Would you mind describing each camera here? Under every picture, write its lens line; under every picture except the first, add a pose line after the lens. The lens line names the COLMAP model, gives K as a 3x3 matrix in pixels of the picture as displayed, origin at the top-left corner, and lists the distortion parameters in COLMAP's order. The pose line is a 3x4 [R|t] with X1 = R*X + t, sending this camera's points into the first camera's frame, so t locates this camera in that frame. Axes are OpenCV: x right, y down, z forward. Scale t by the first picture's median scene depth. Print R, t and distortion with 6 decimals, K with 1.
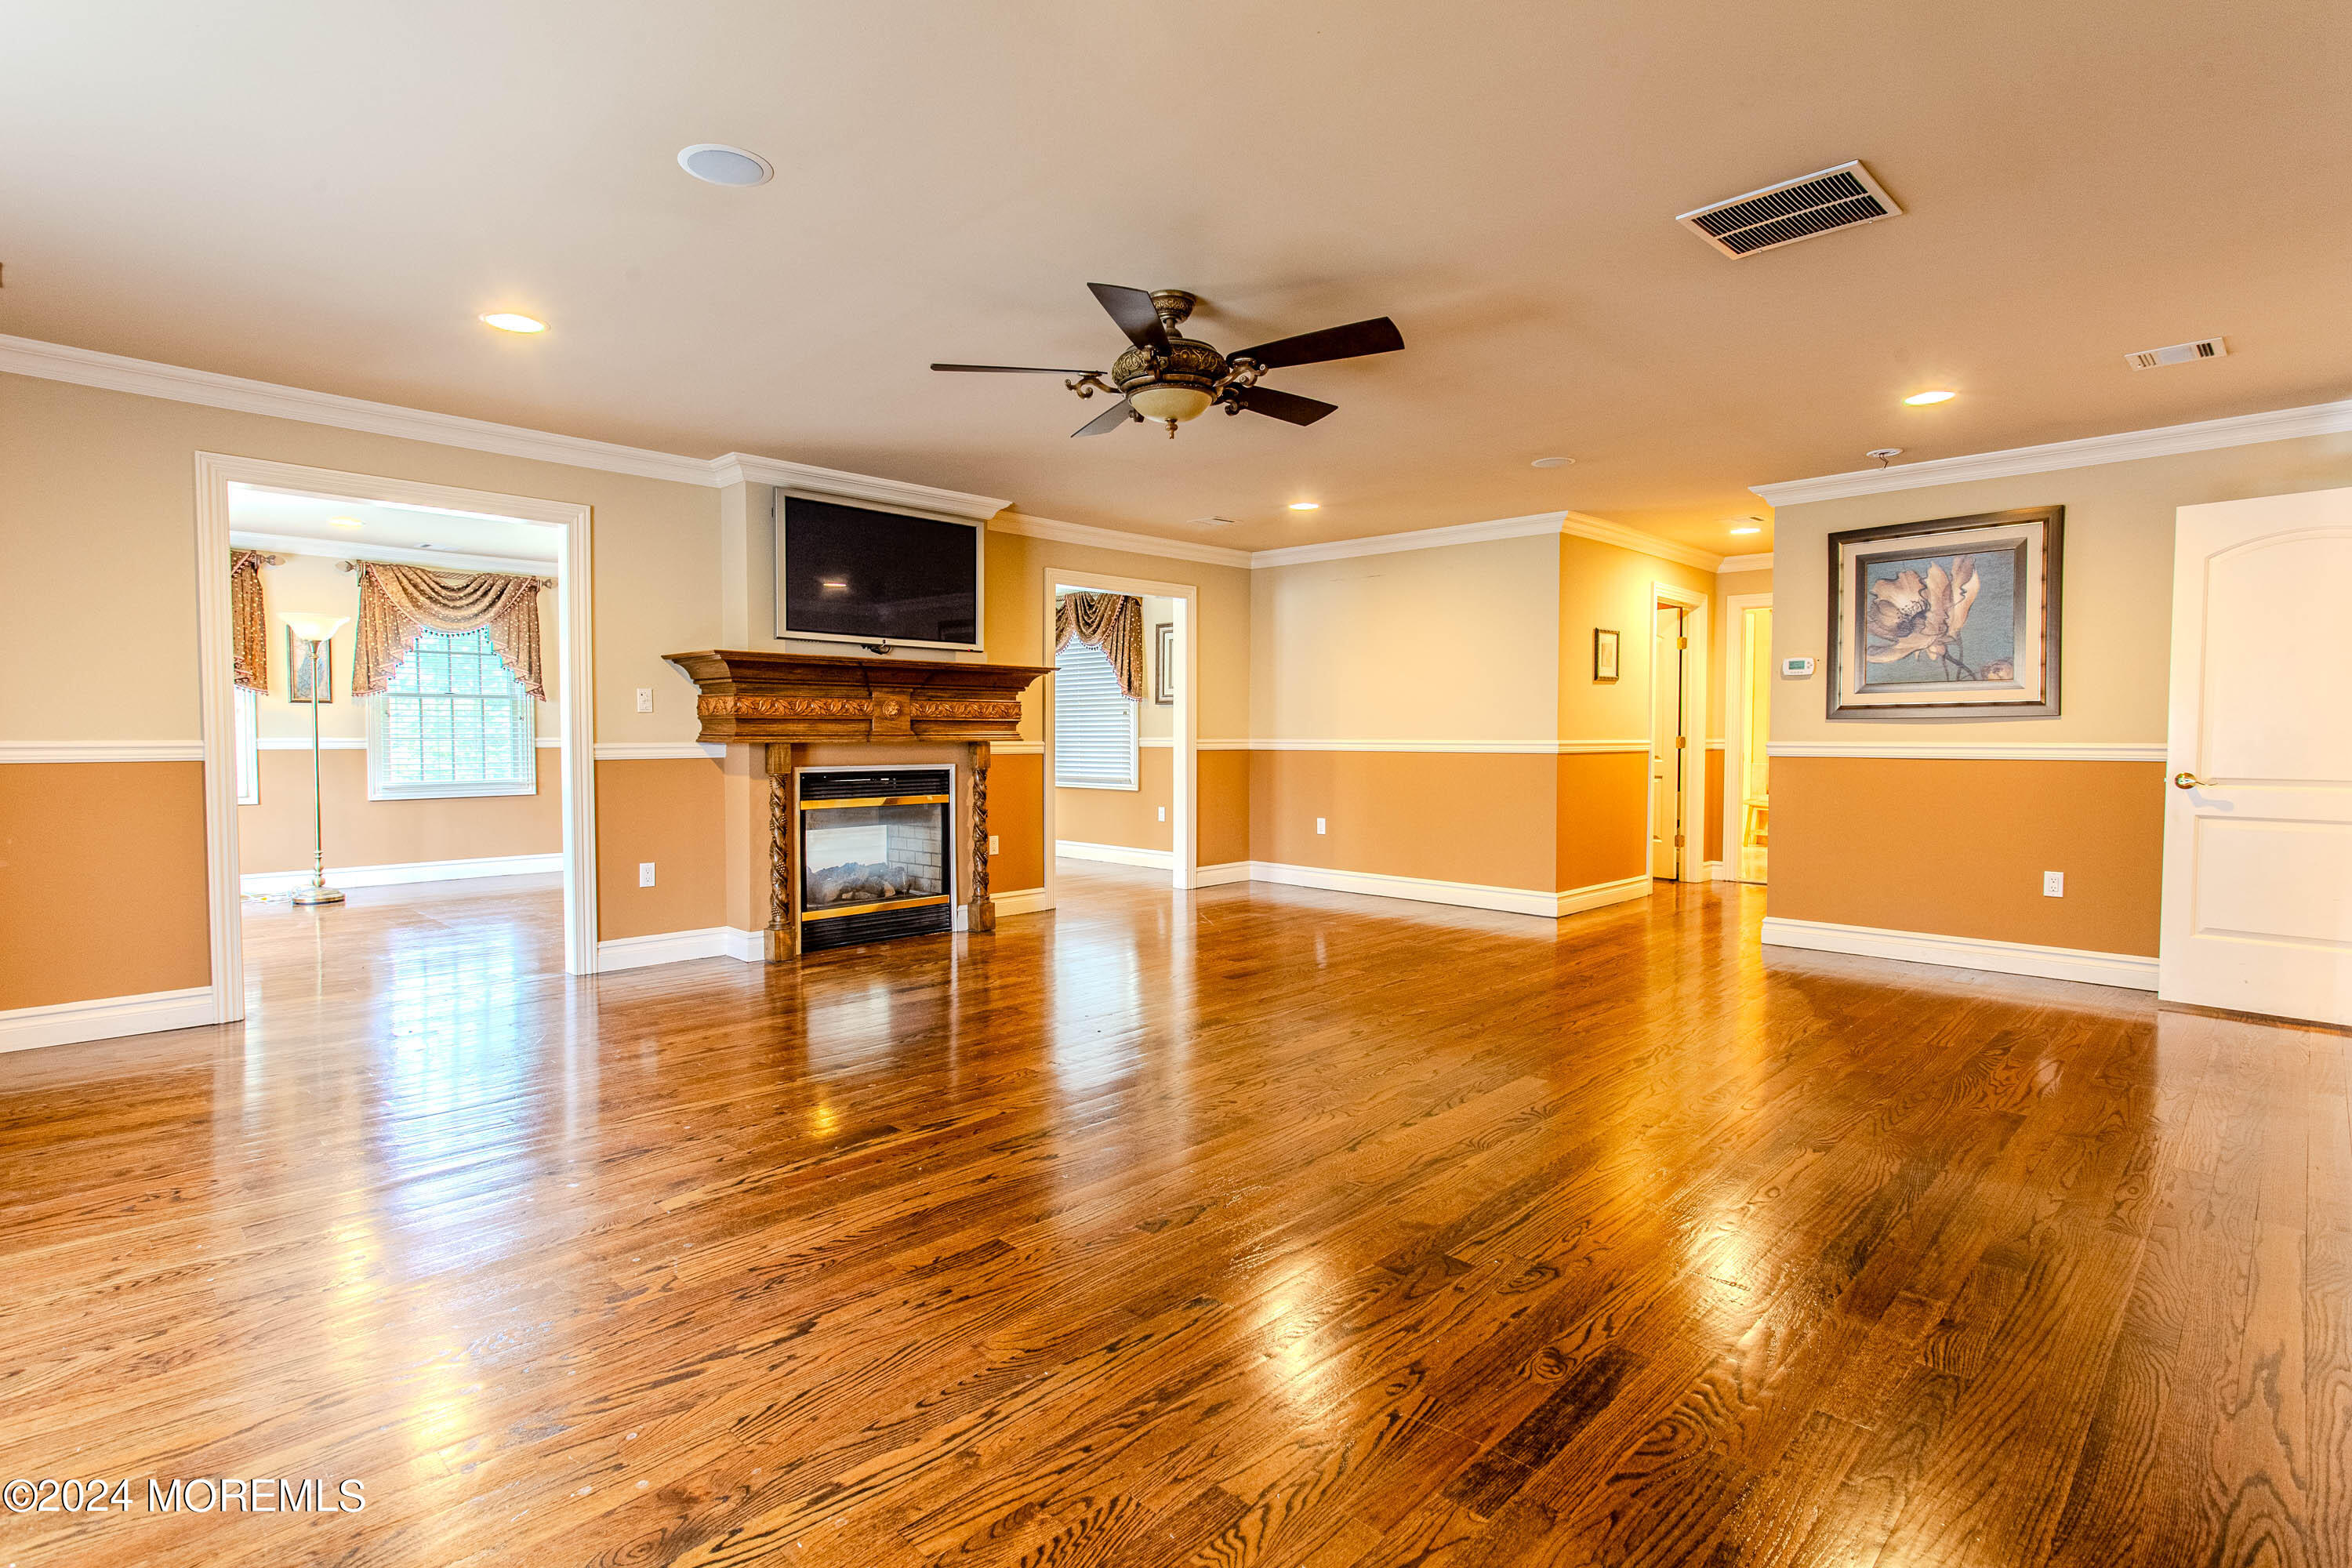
lens RADIAL K [[1154.3, 0, 1173.8], [0, 1154.3, 779.0], [0, 0, 1]] dist [0.001940, 0.000747]
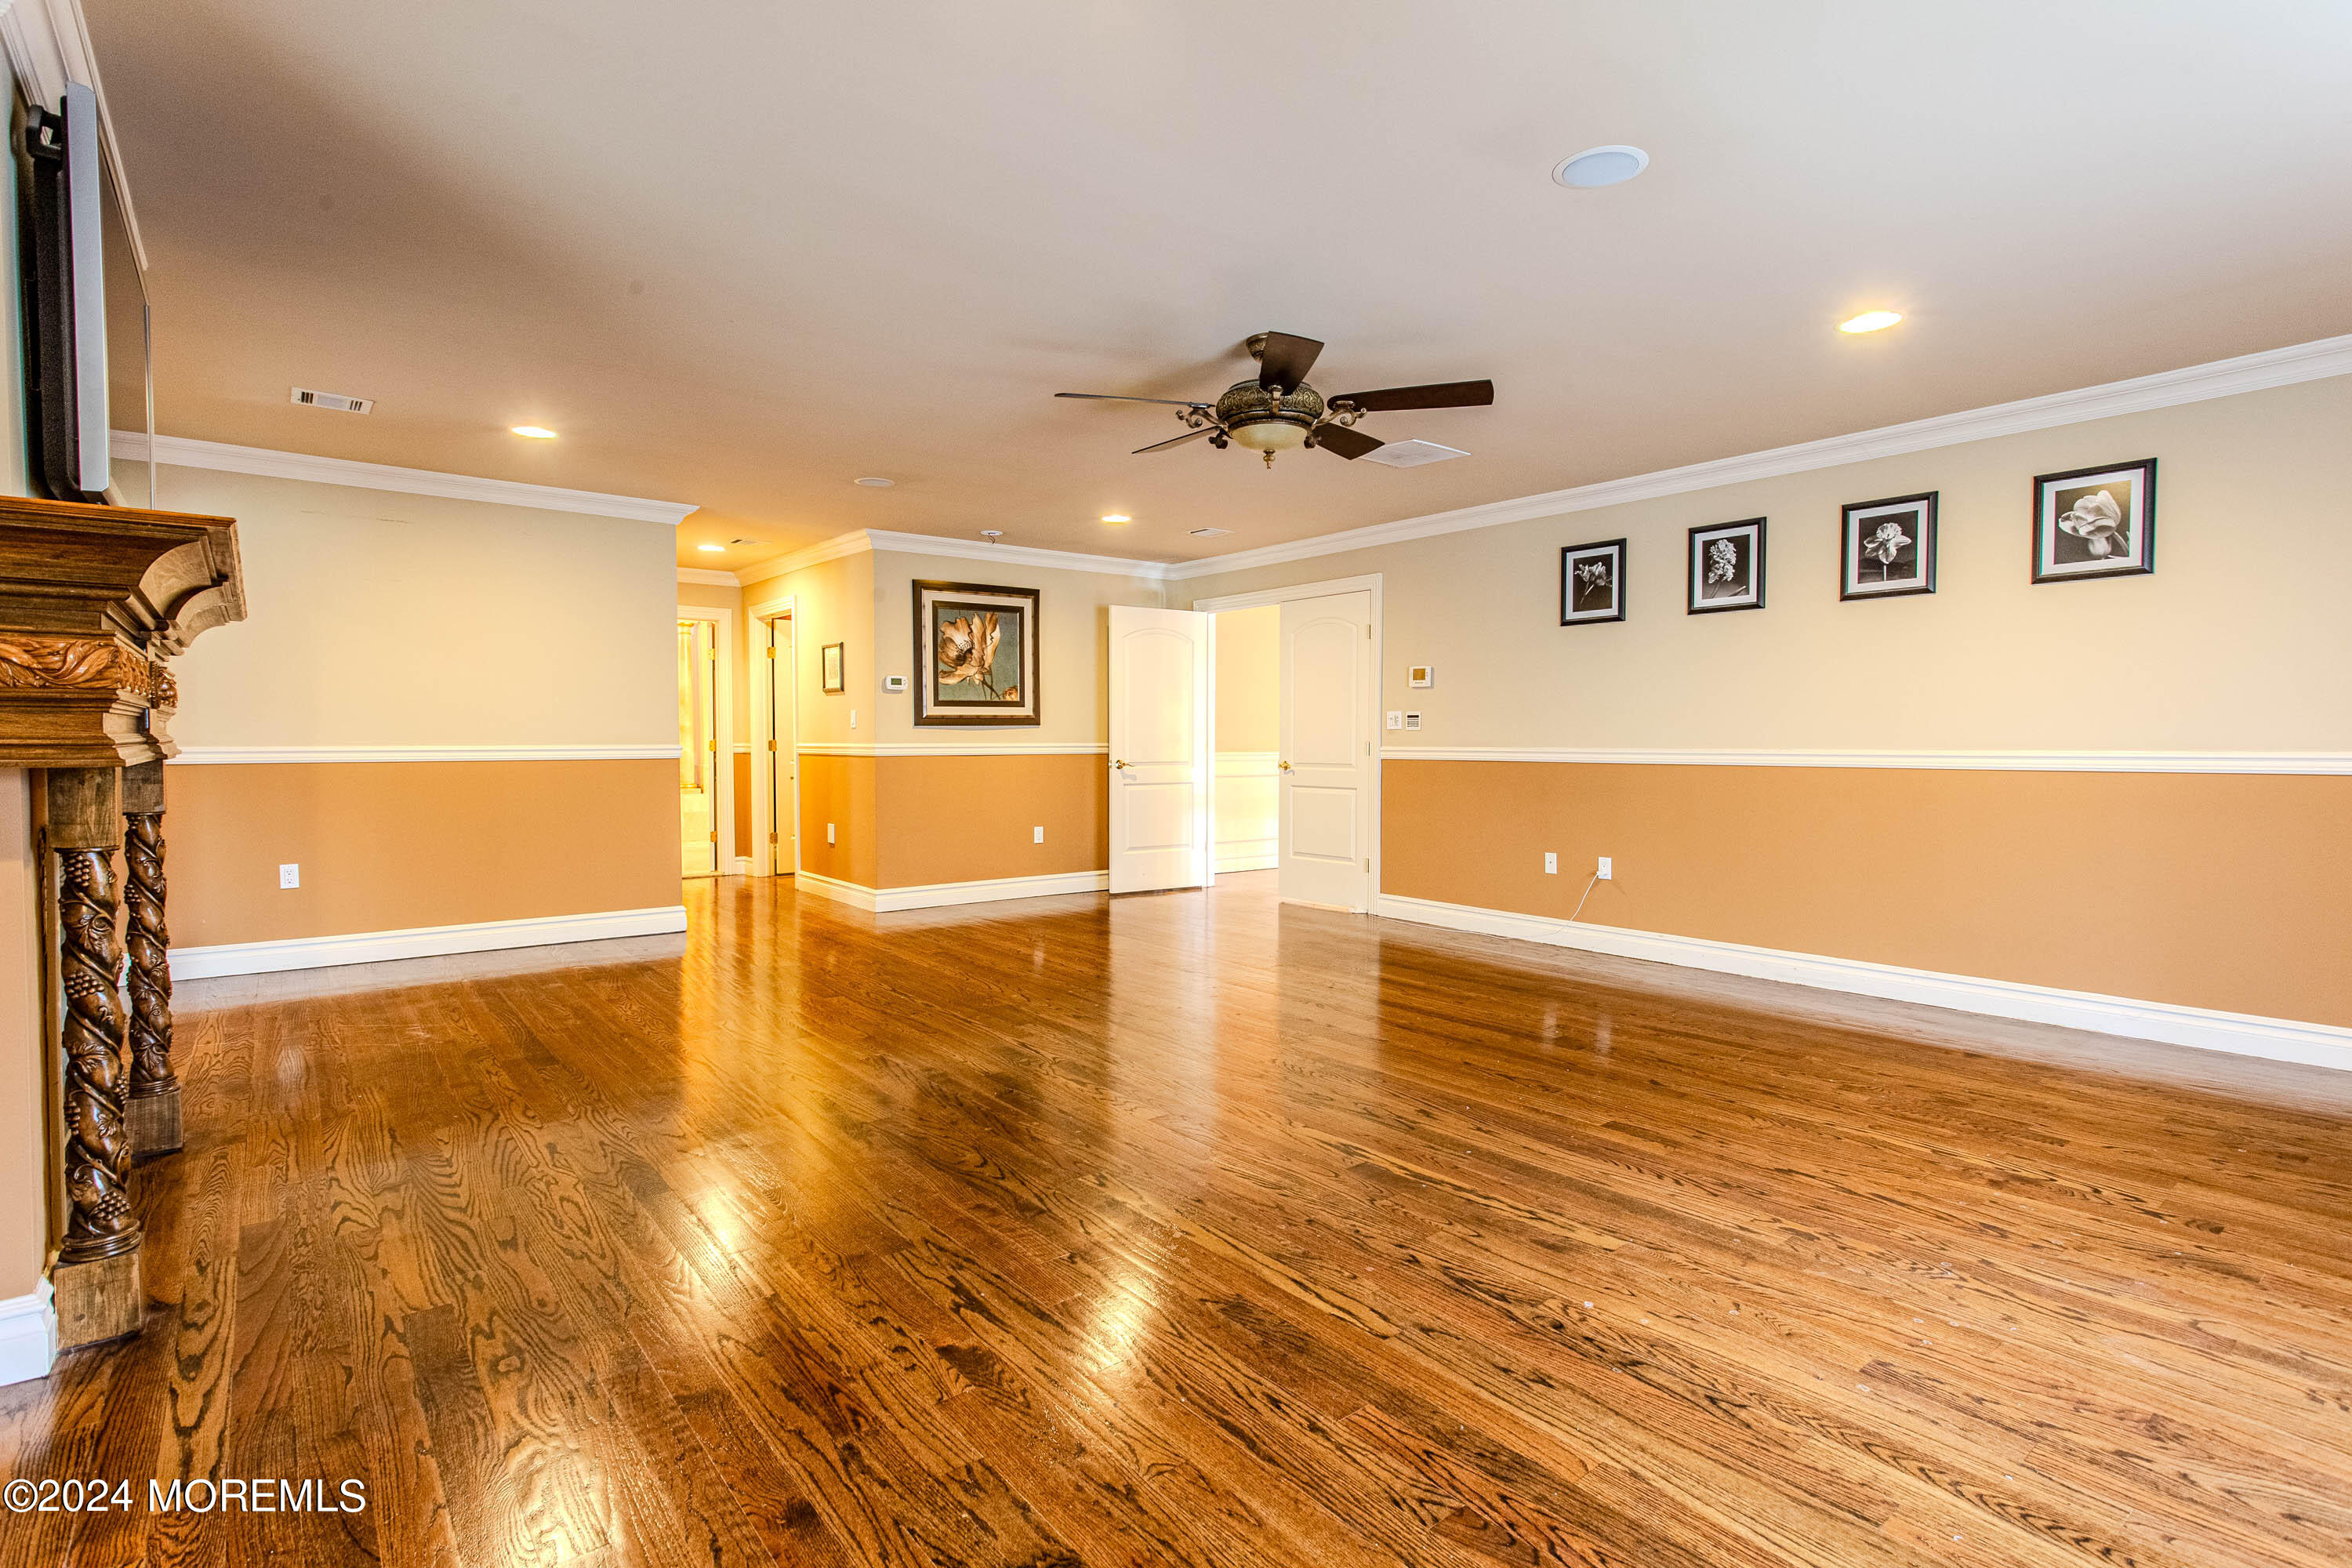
lens RADIAL K [[1154.3, 0, 1152.1], [0, 1154.3, 770.5], [0, 0, 1]] dist [0.001940, 0.000747]
pose [[0.124512, -0.032359, 0.991690, -1.238223], [0.043254, 0.998695, 0.027157, -0.049736], [-0.991275, 0.039514, 0.125750, 1.093437]]
